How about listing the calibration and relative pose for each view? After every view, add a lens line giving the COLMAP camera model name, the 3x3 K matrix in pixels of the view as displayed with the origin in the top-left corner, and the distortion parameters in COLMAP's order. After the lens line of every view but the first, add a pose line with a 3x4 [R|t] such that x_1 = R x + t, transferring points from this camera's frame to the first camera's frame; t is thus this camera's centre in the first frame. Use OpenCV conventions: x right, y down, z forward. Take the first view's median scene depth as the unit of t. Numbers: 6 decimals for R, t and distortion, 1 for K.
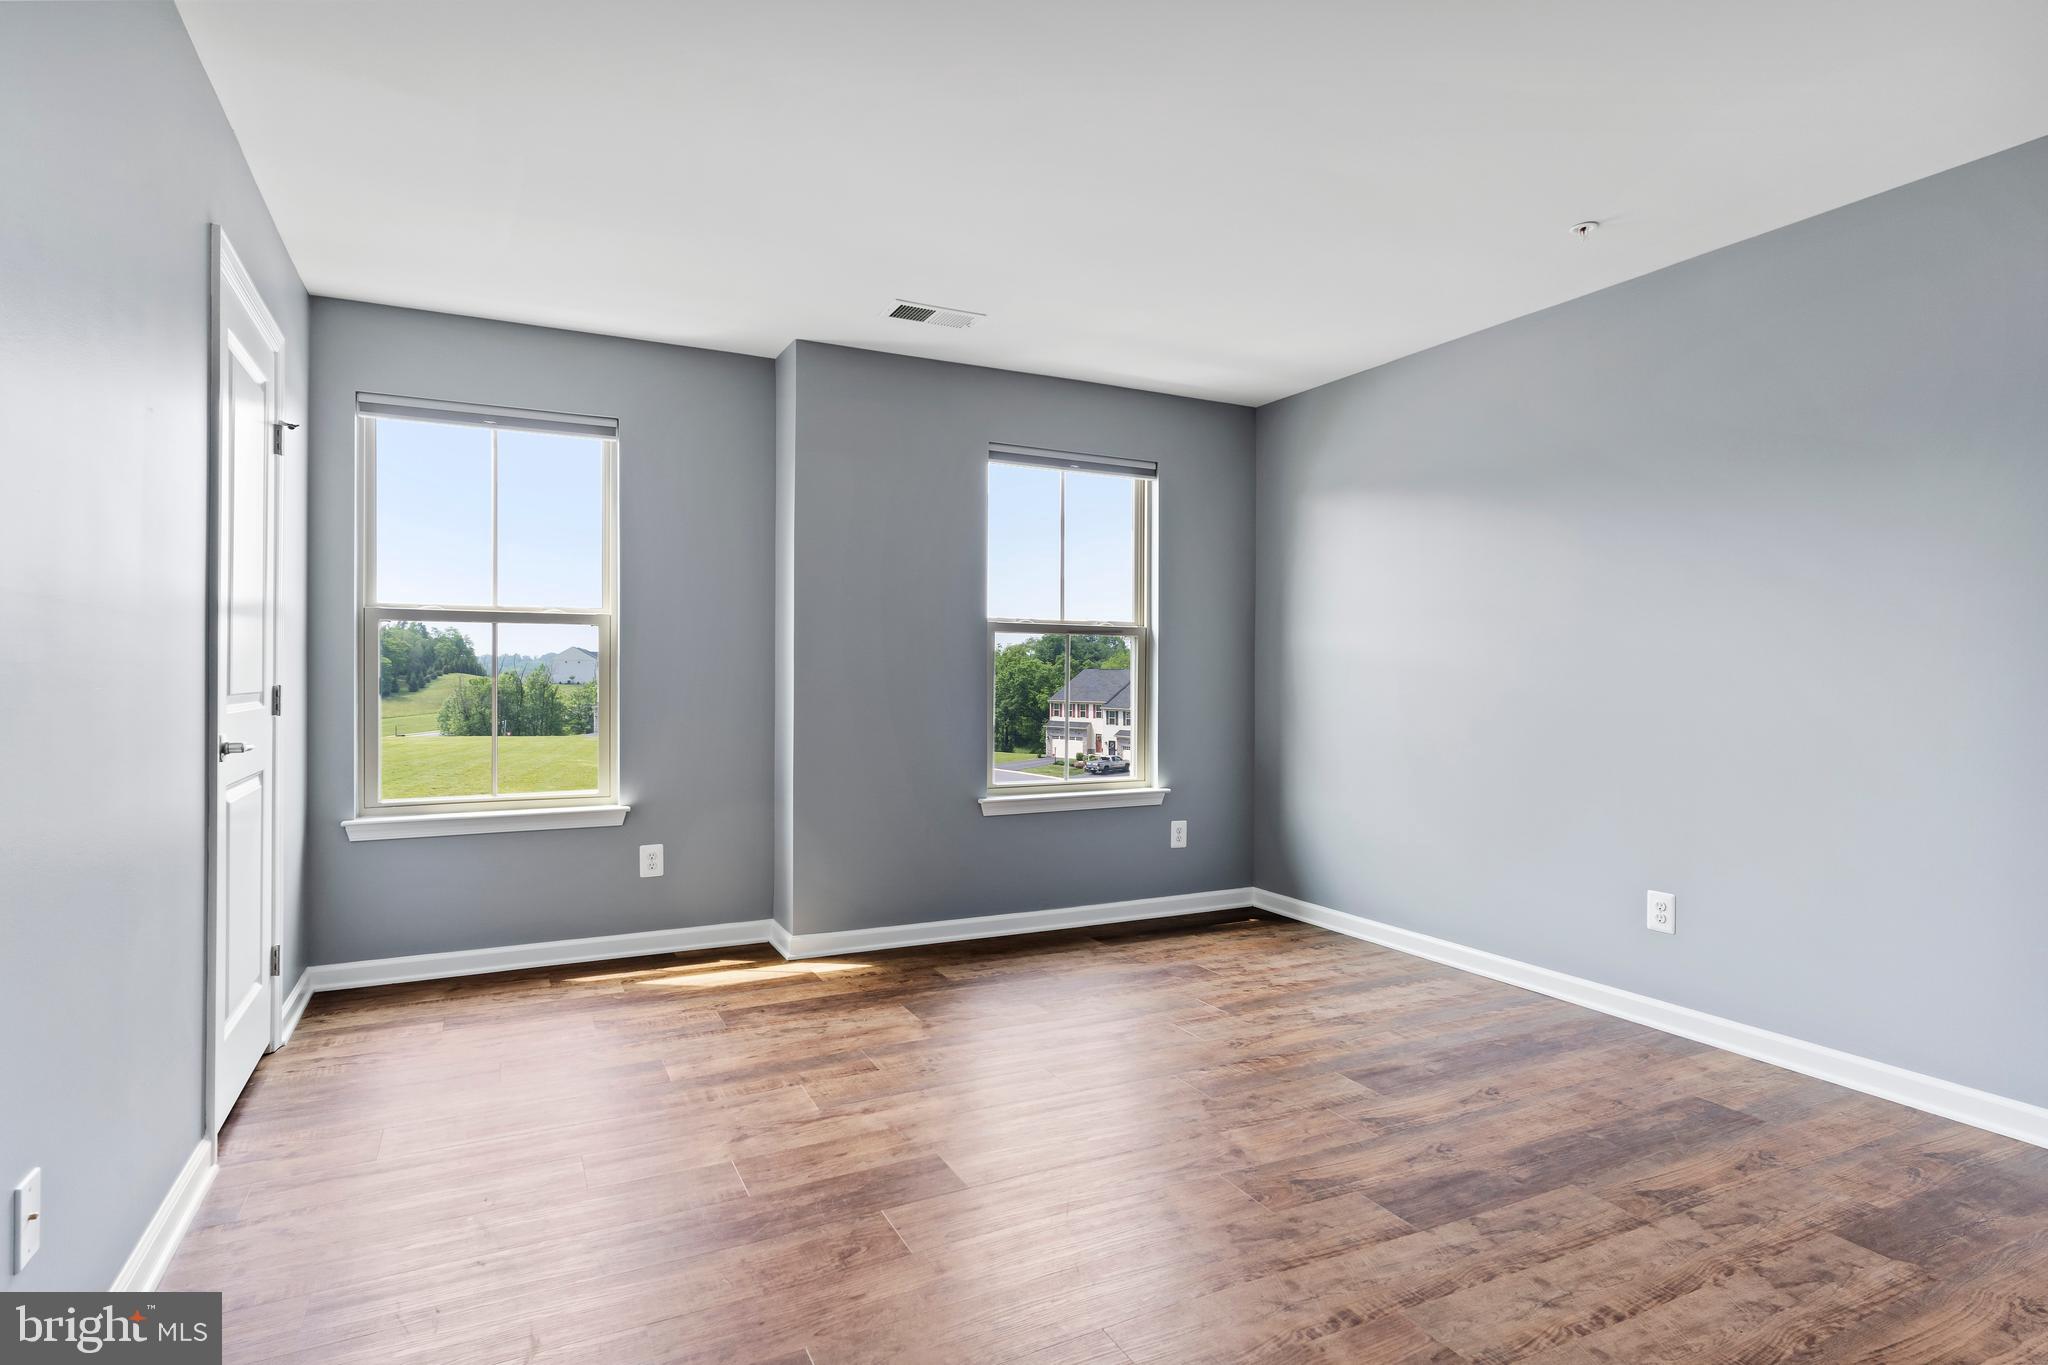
lens RADIAL K [[1049.1, 0, 1017.1], [0, 1049.1, 683.2], [0, 0, 1]] dist [-0.004408, 0.000781]
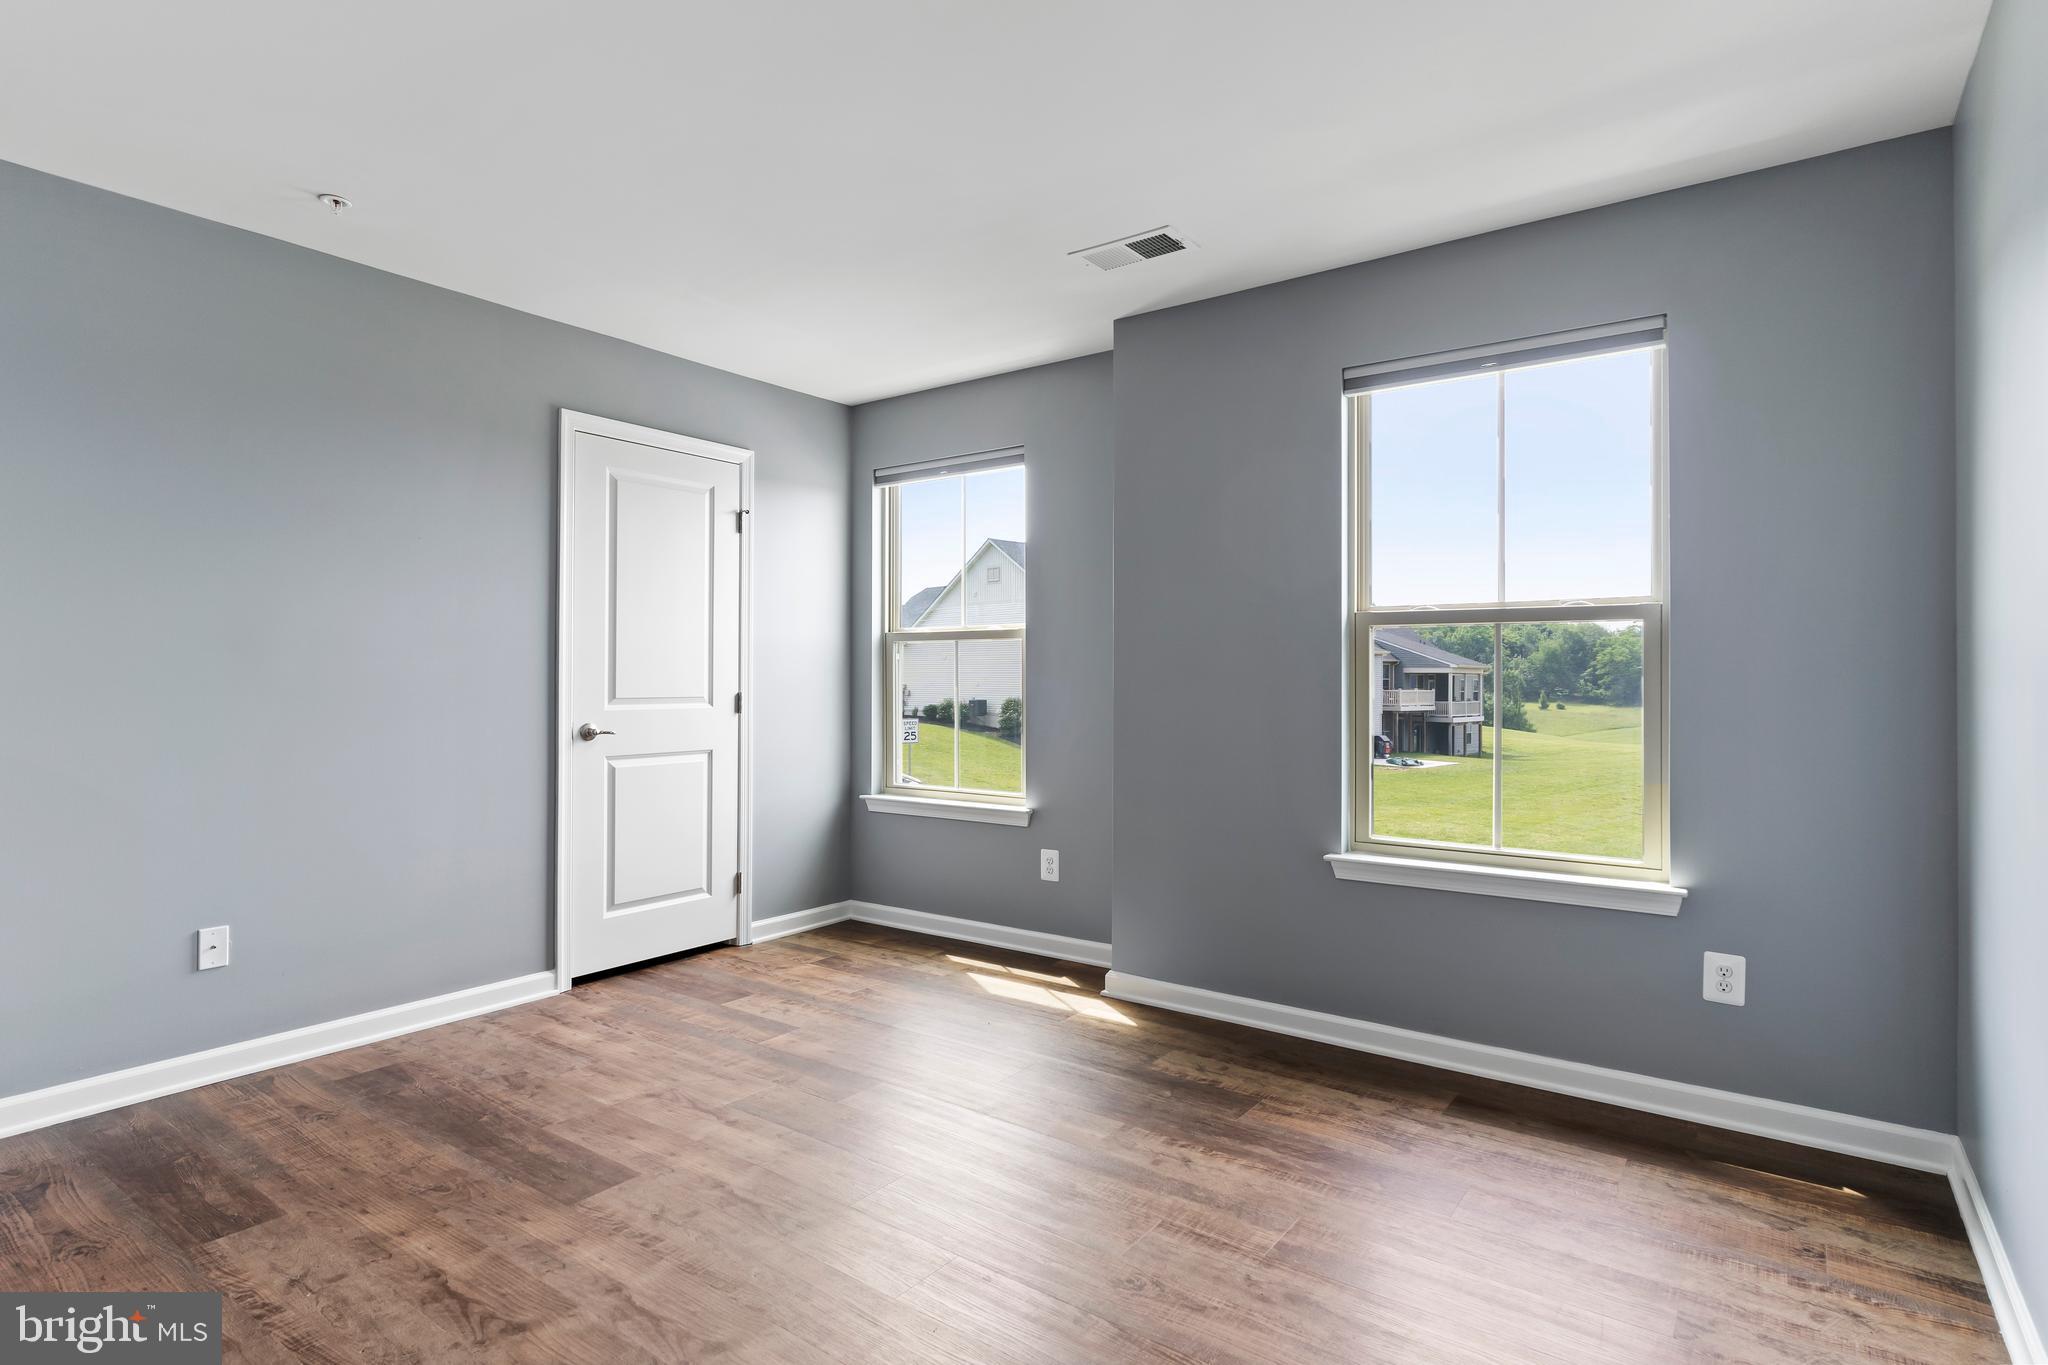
lens RADIAL K [[1049.1, 0, 1017.1], [0, 1049.1, 683.2], [0, 0, 1]] dist [-0.004408, 0.000781]
pose [[0.454659, -0.000216, -0.890665, 0.578238], [-0.006549, 0.999972, -0.003586, -0.006116], [0.890641, 0.007464, 0.454645, 0.520887]]
